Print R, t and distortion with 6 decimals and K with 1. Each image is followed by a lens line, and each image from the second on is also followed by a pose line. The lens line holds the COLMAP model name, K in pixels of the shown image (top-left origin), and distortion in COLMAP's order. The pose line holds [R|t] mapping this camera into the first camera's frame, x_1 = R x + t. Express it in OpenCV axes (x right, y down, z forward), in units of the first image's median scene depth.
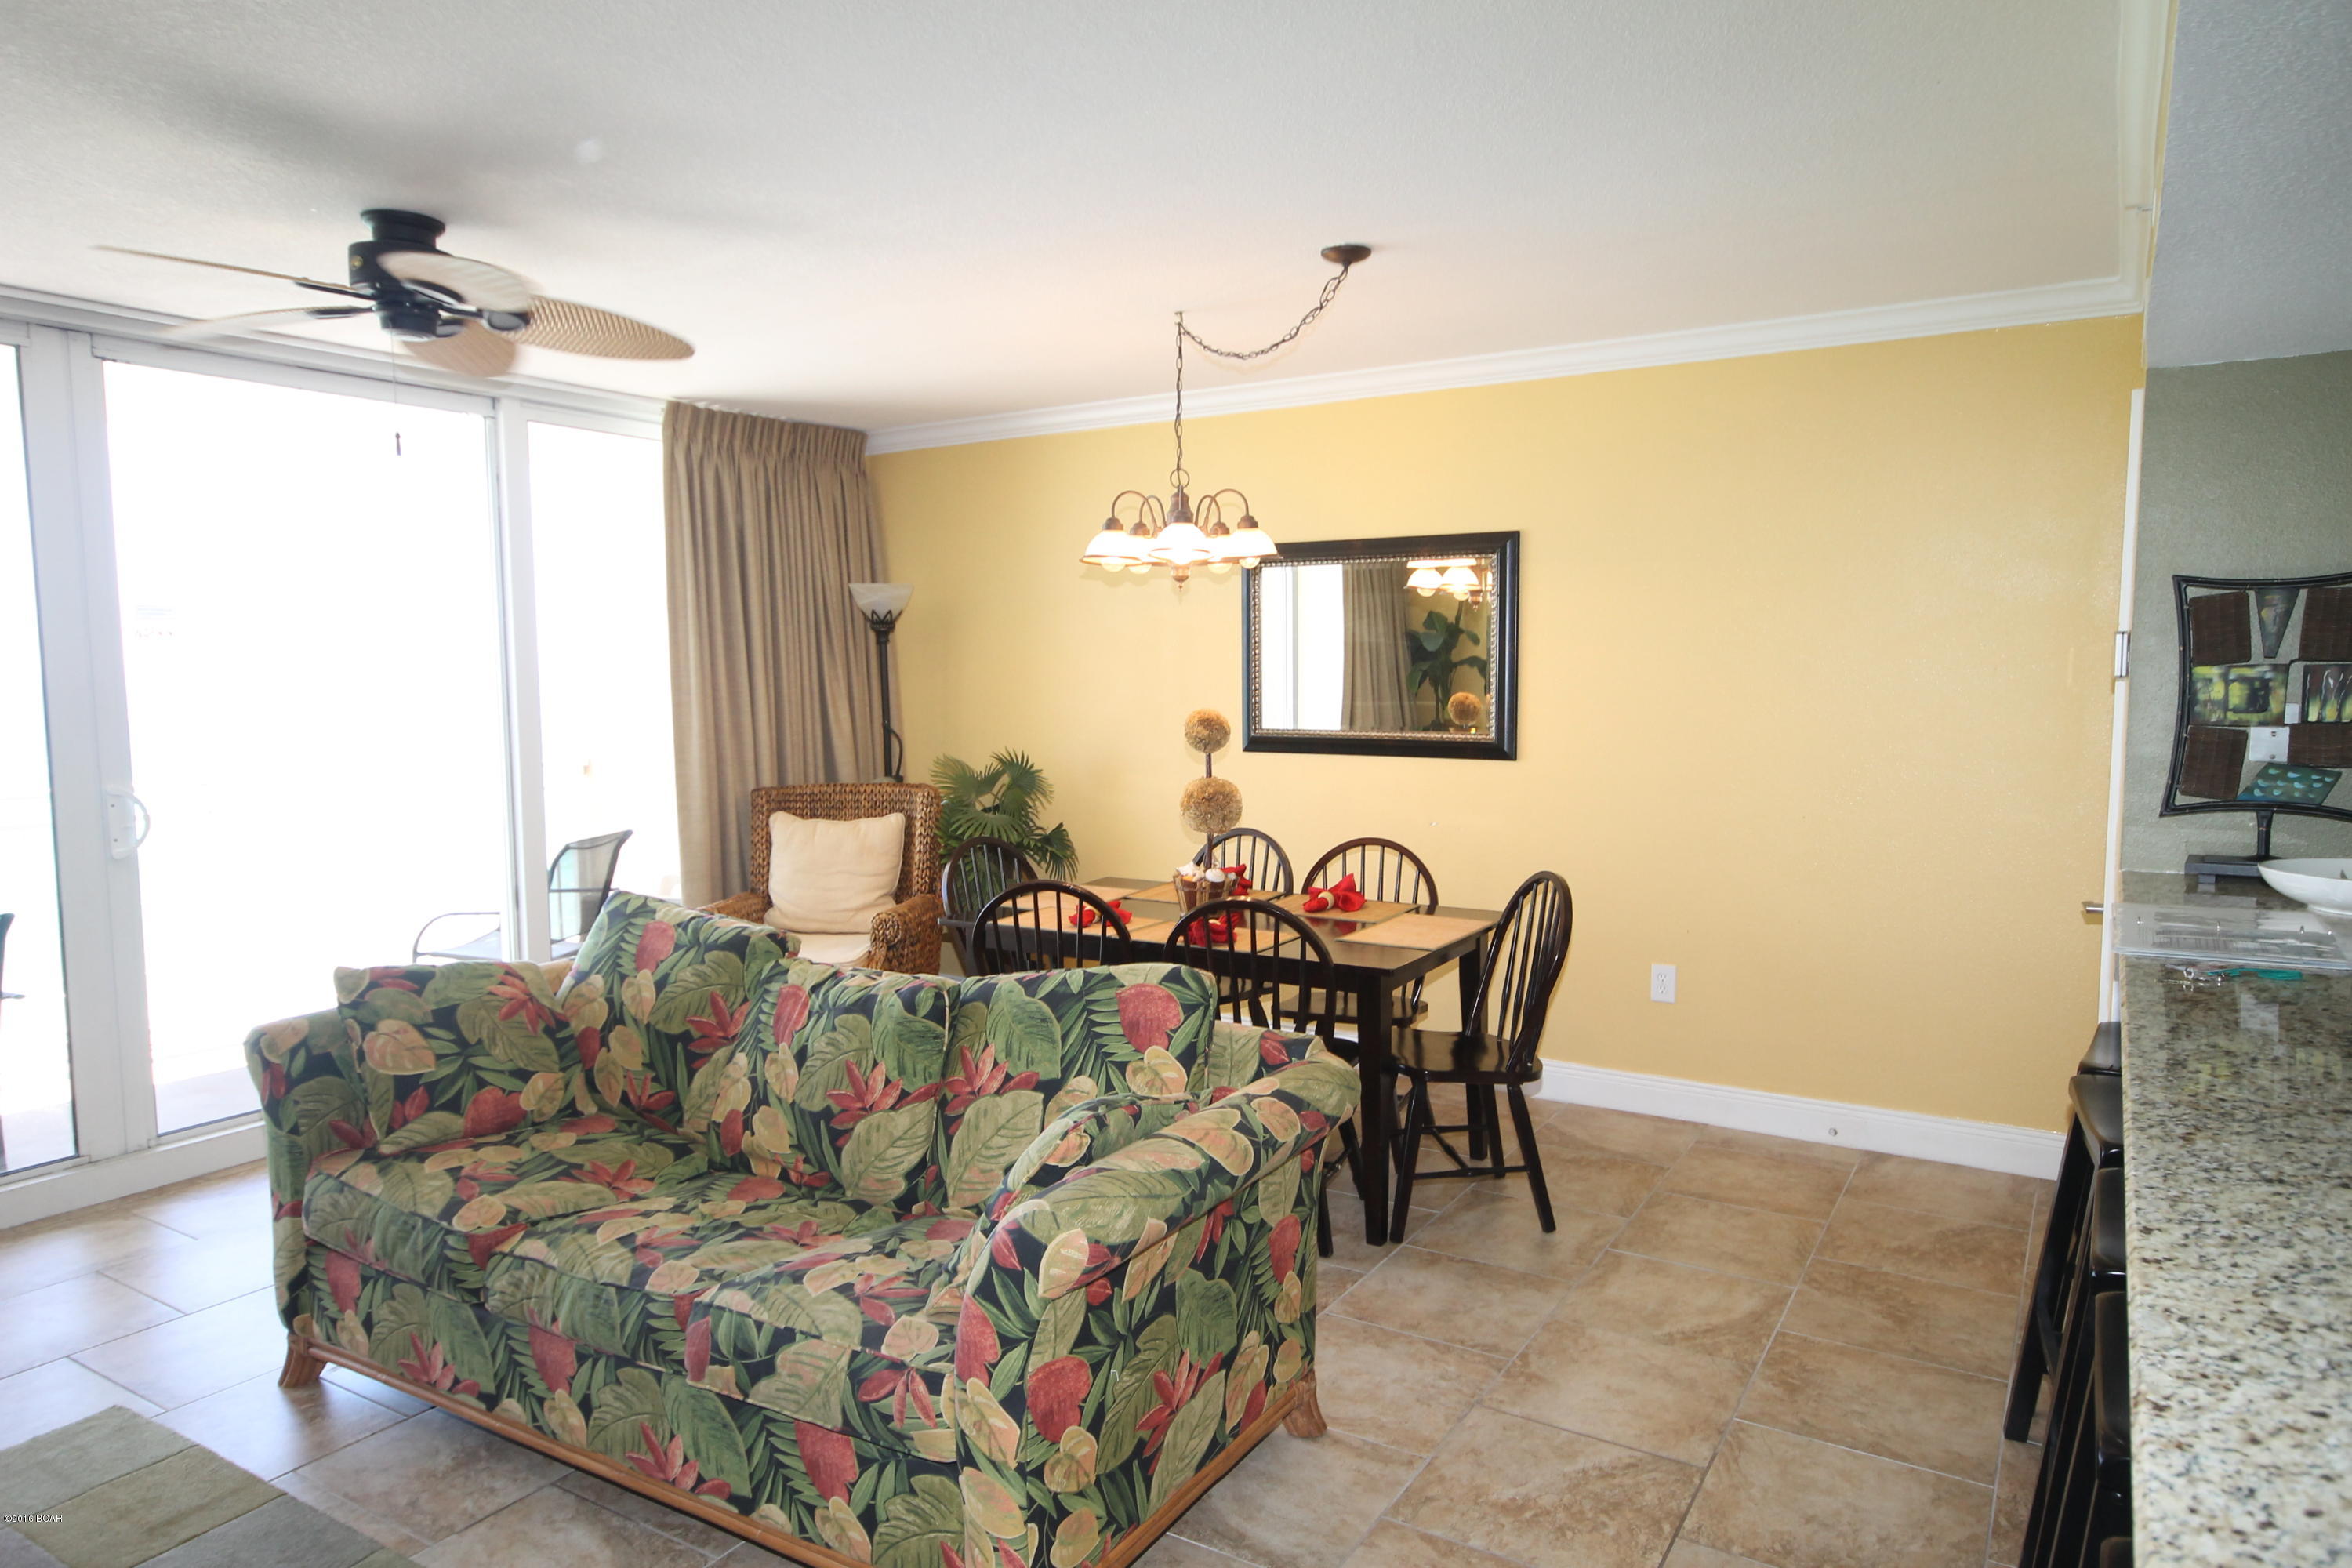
lens RADIAL K [[1468.5, 0, 1205.6], [0, 1468.5, 788.5], [0, 0, 1]] dist [0.008144, 0.015487]
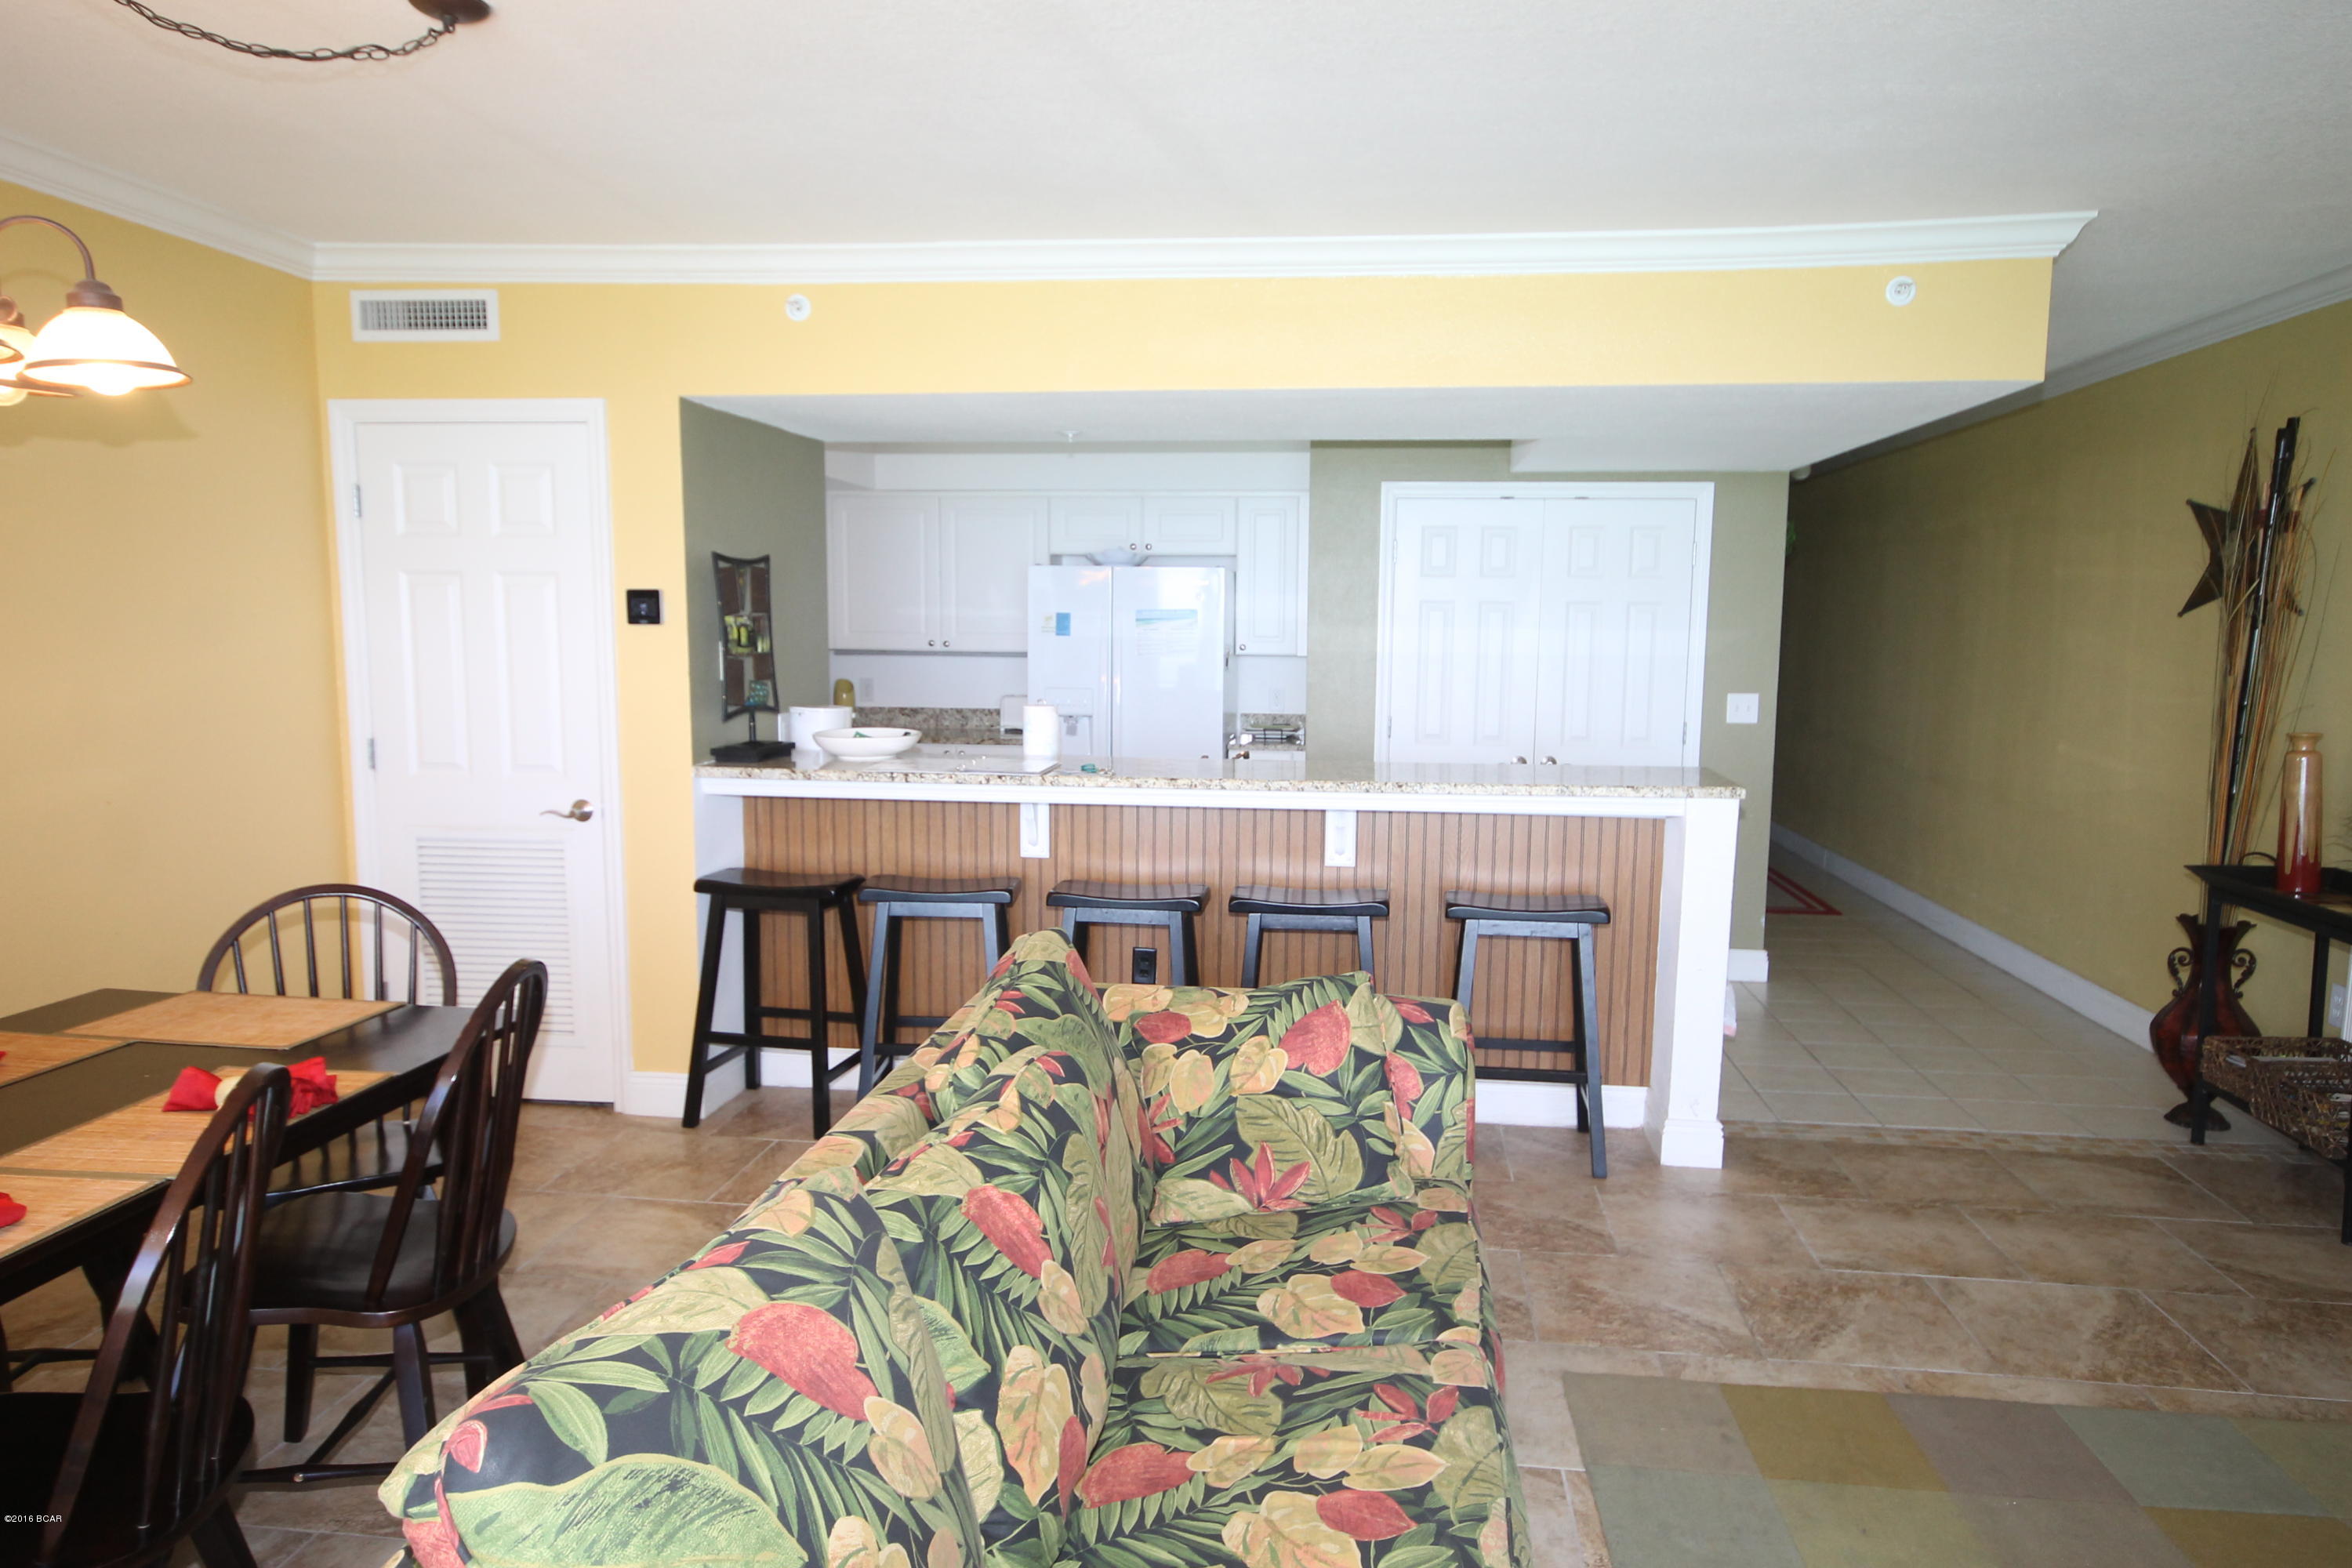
lens RADIAL K [[1468.5, 0, 1197.1], [0, 1468.5, 794.3], [0, 0, 1]] dist [0.008144, 0.015487]
pose [[-0.416395, -0.104175, 0.903196, -0.806001], [0.077645, 0.985710, 0.149488, -0.087400], [-0.905862, 0.132375, -0.402356, 1.146507]]
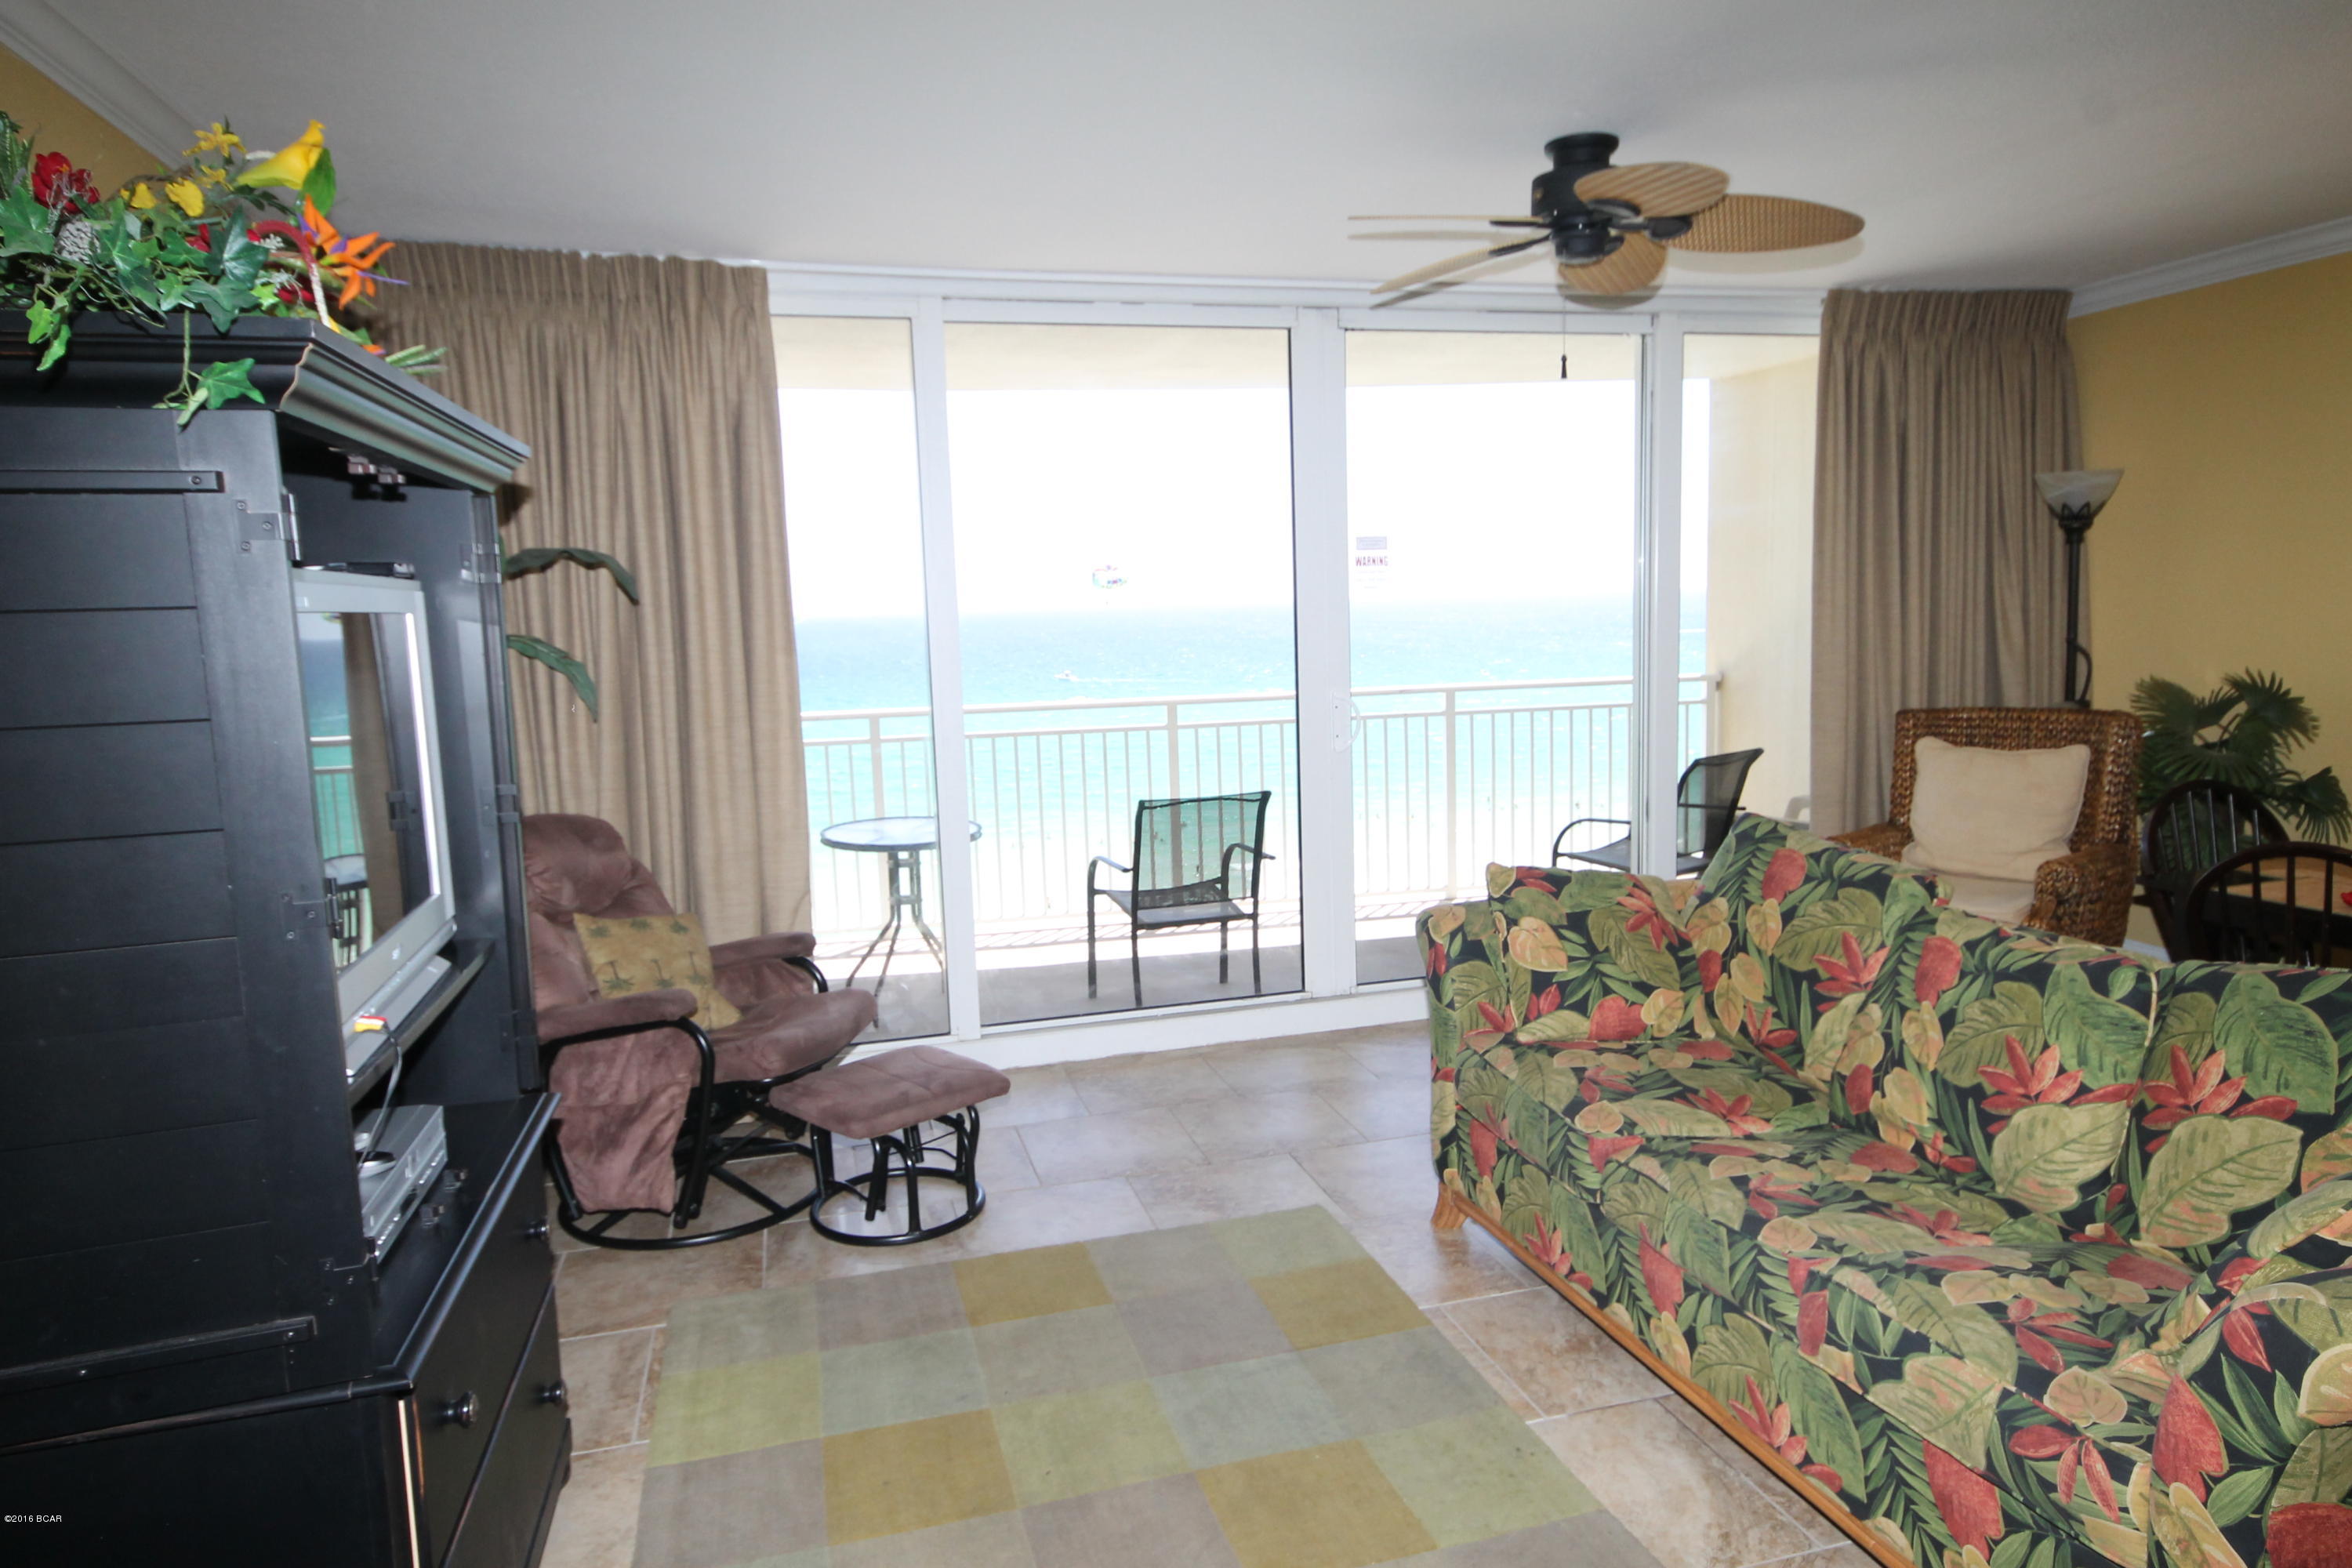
lens RADIAL K [[1468.5, 0, 1190.0], [0, 1468.5, 785.2], [0, 0, 1]] dist [0.008144, 0.015487]
pose [[0.737318, 0.067383, -0.672177, -0.028015], [-0.030815, 0.997332, 0.066178, -0.000799], [0.674842, -0.028081, 0.737427, 0.055768]]
